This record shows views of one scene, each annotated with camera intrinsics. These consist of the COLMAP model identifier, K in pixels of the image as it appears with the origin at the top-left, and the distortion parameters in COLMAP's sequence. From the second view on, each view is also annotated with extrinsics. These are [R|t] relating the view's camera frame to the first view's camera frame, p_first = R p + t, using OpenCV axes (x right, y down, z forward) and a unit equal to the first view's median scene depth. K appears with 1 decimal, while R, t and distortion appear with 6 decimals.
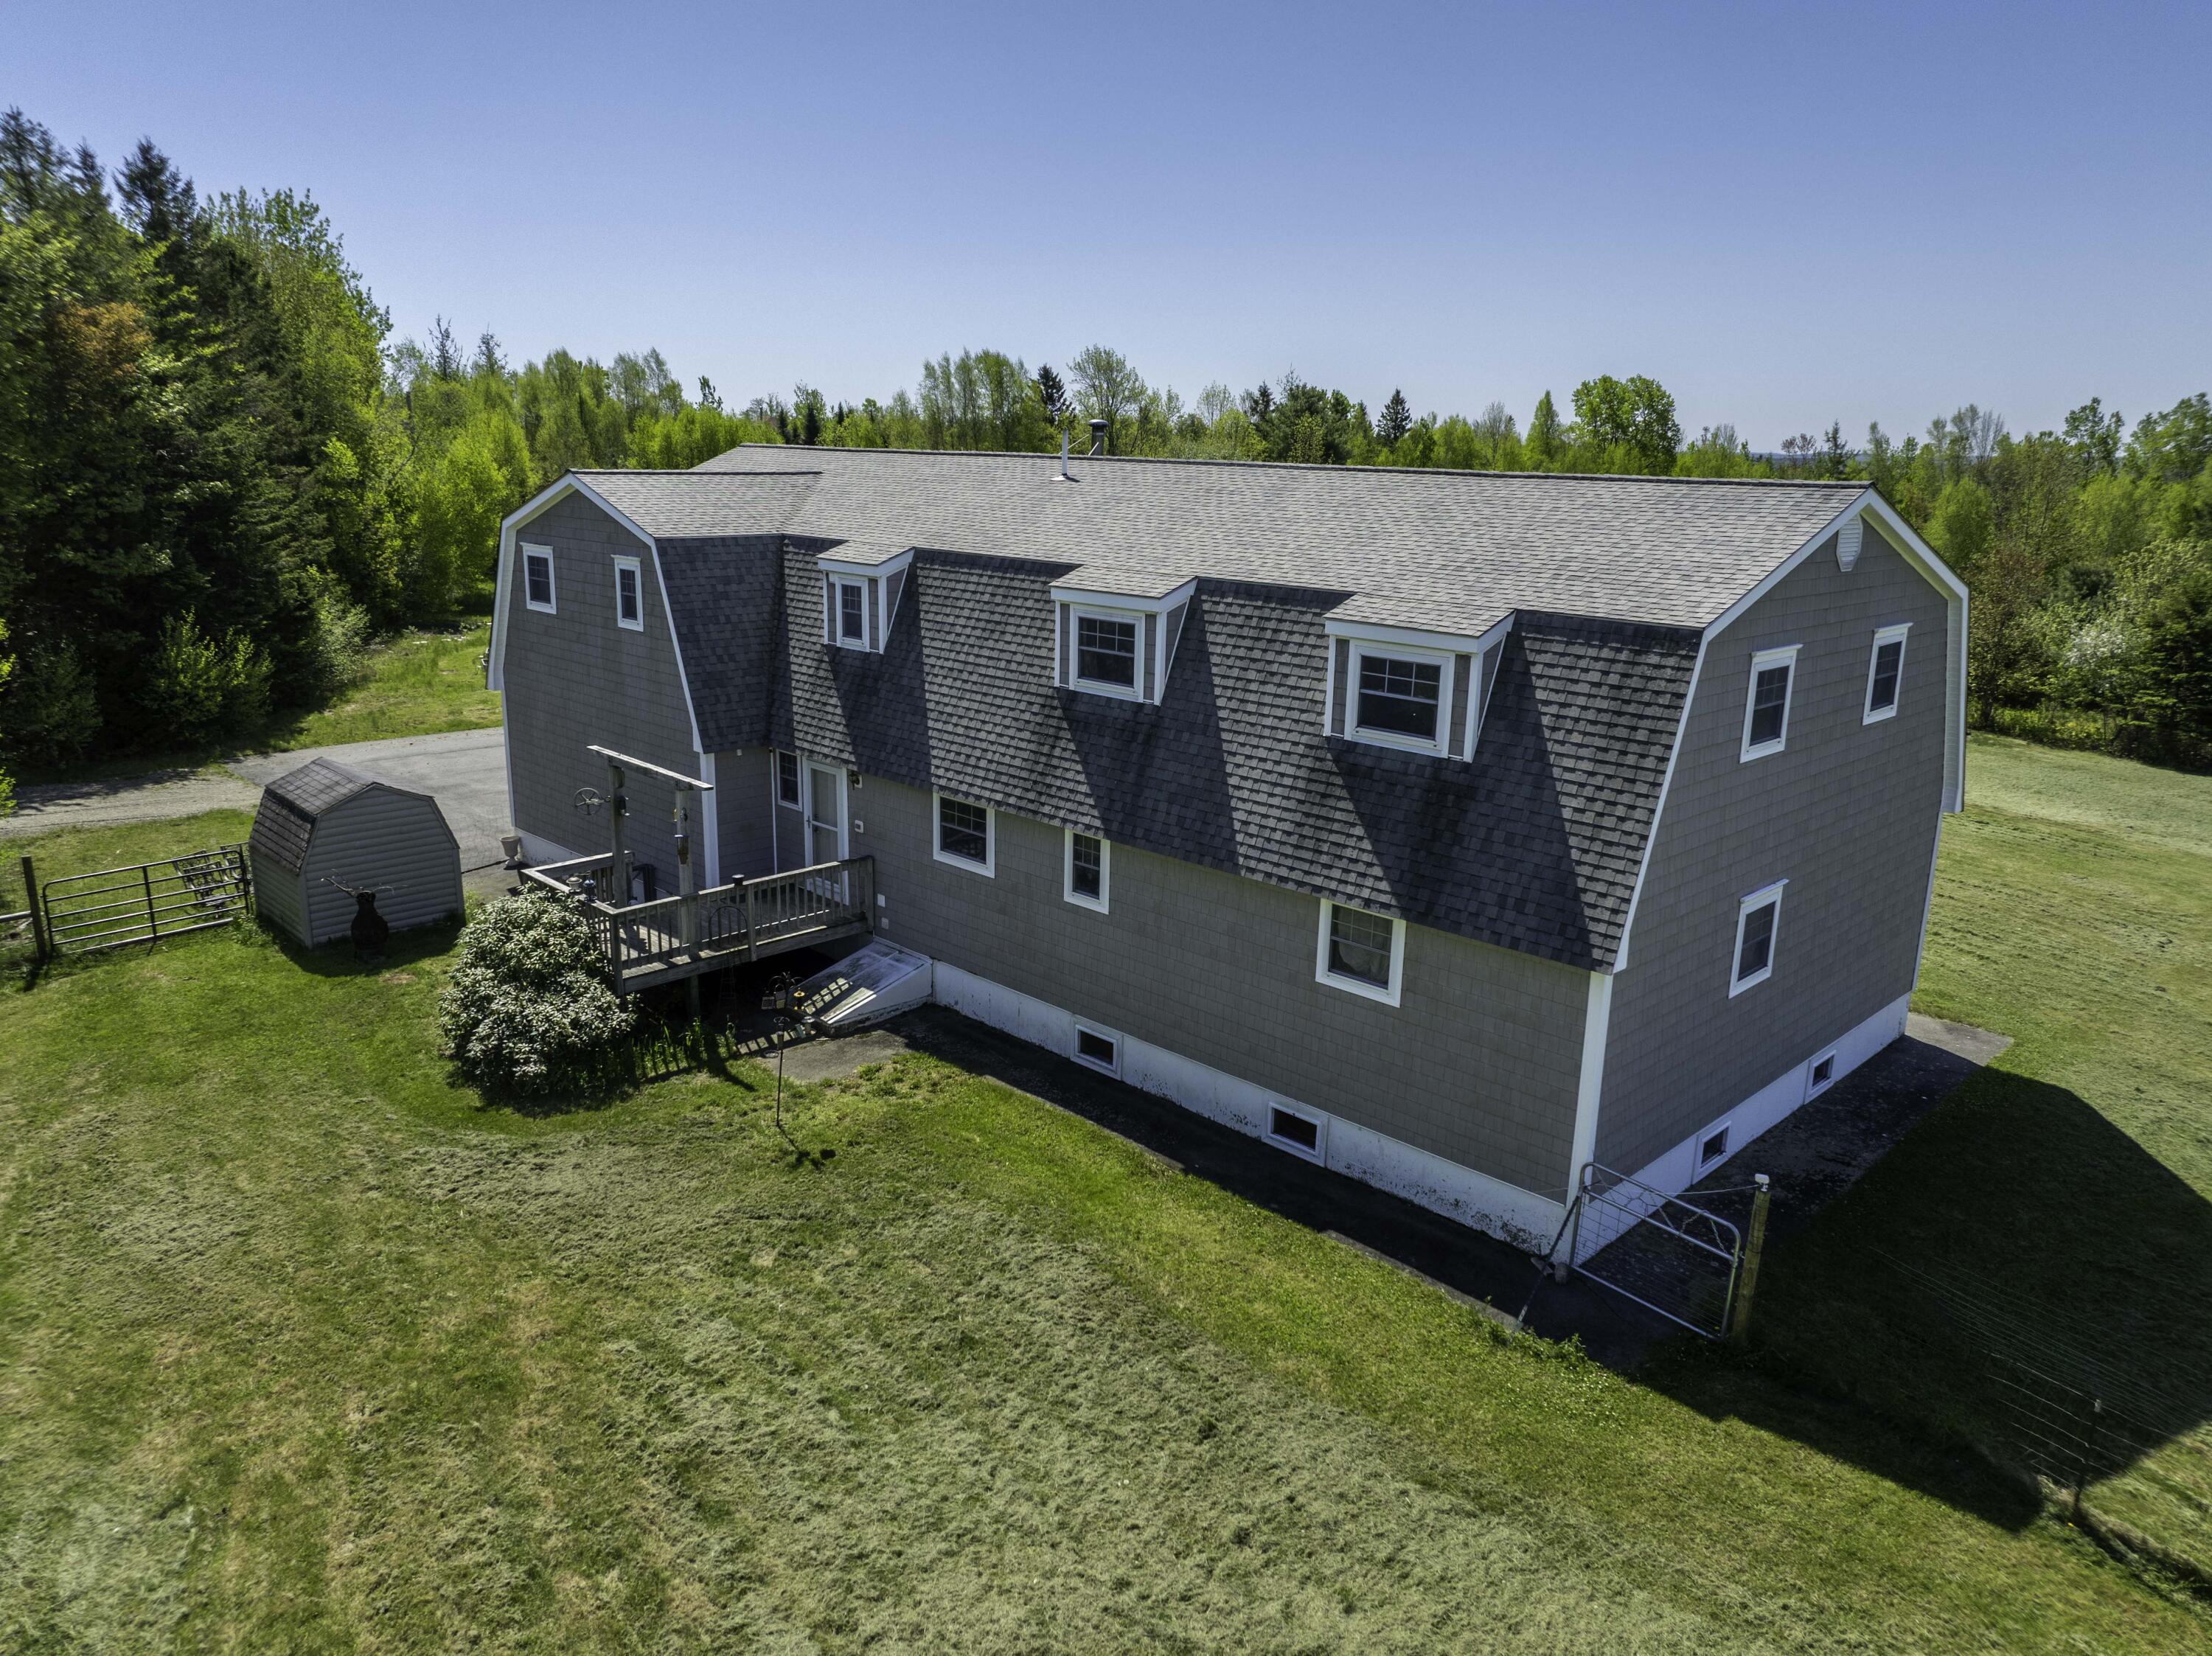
lens RADIAL K [[1551.4, 0, 1106.6], [0, 1551.4, 834.0], [0, 0, 1]] dist [-0.028957, -0.002641]
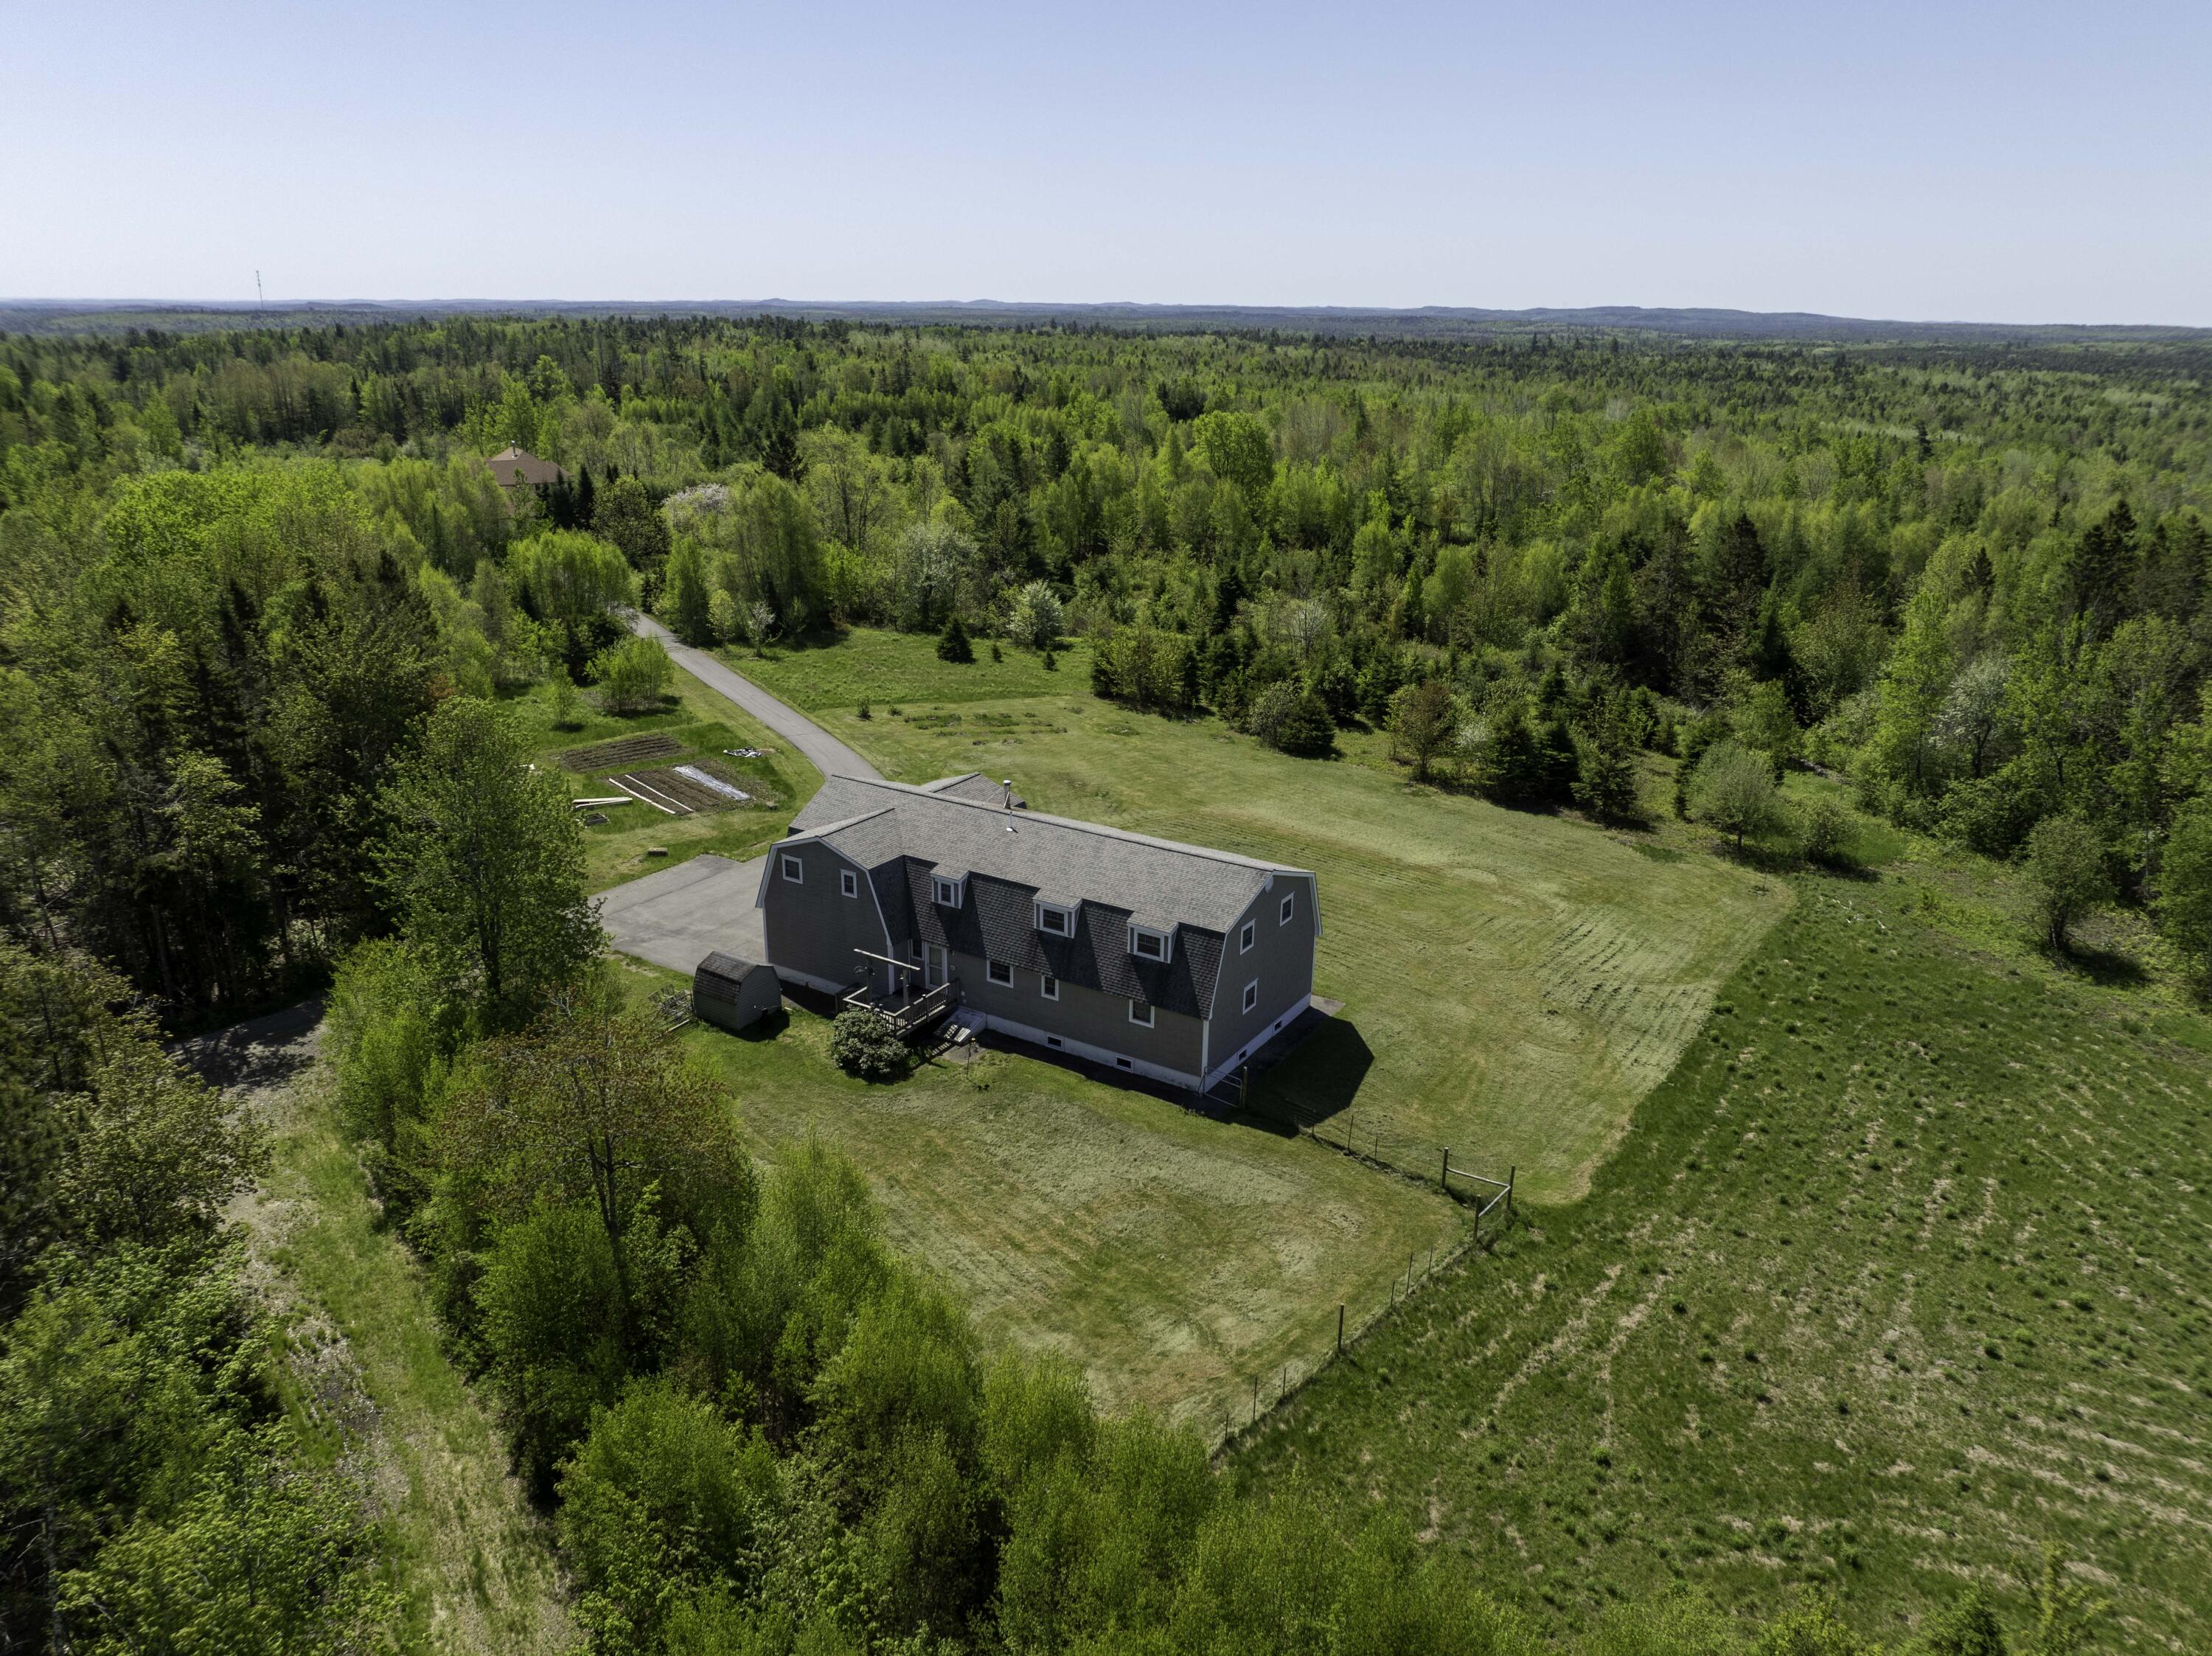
lens RADIAL K [[1551.4, 0, 1104.4], [0, 1551.4, 824.5], [0, 0, 1]] dist [-0.028957, -0.002641]
pose [[0.974371, -0.079110, 0.210575, -0.617472], [0.062413, 0.994441, 0.084799, -0.644325], [-0.216113, -0.069483, 0.973893, -2.350105]]
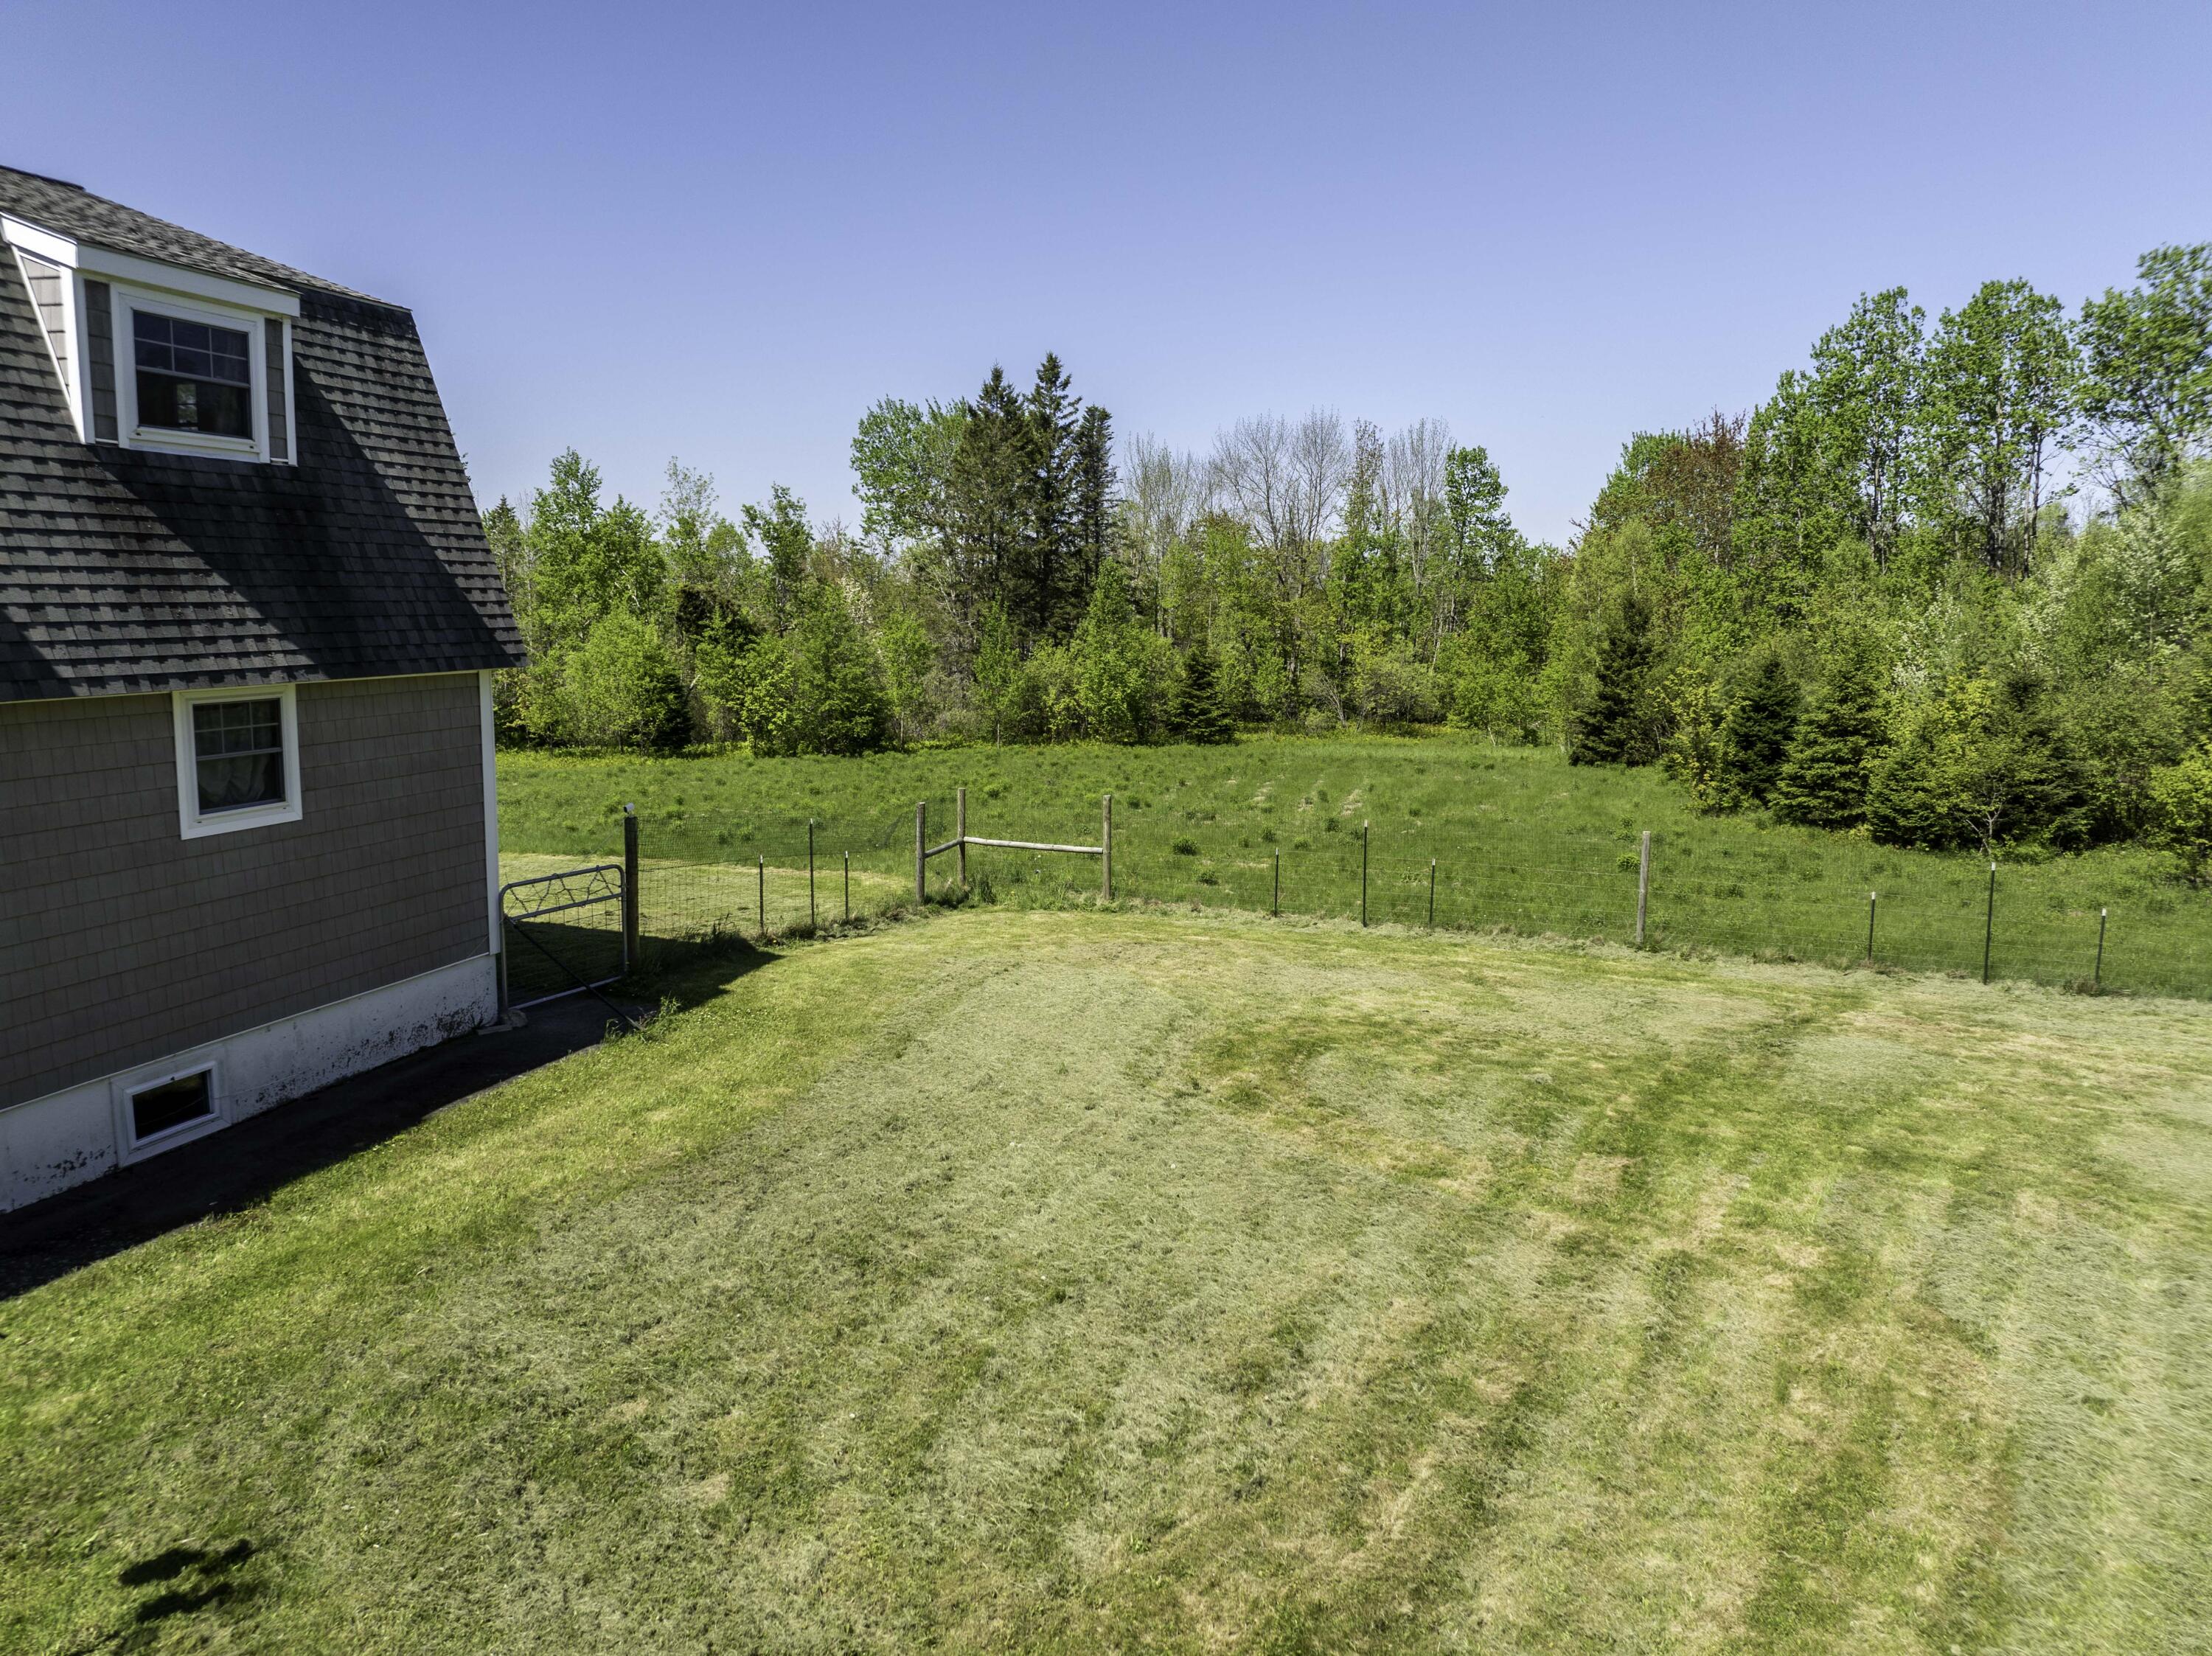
lens RADIAL K [[1551.4, 0, 1109.8], [0, 1551.4, 824.8], [0, 0, 1]] dist [-0.028957, -0.002641]
pose [[-0.482994, -0.156959, 0.861441, -0.583822], [0.191107, 0.941190, 0.278640, -0.012742], [-0.854515, 0.299209, -0.424592, 0.940515]]
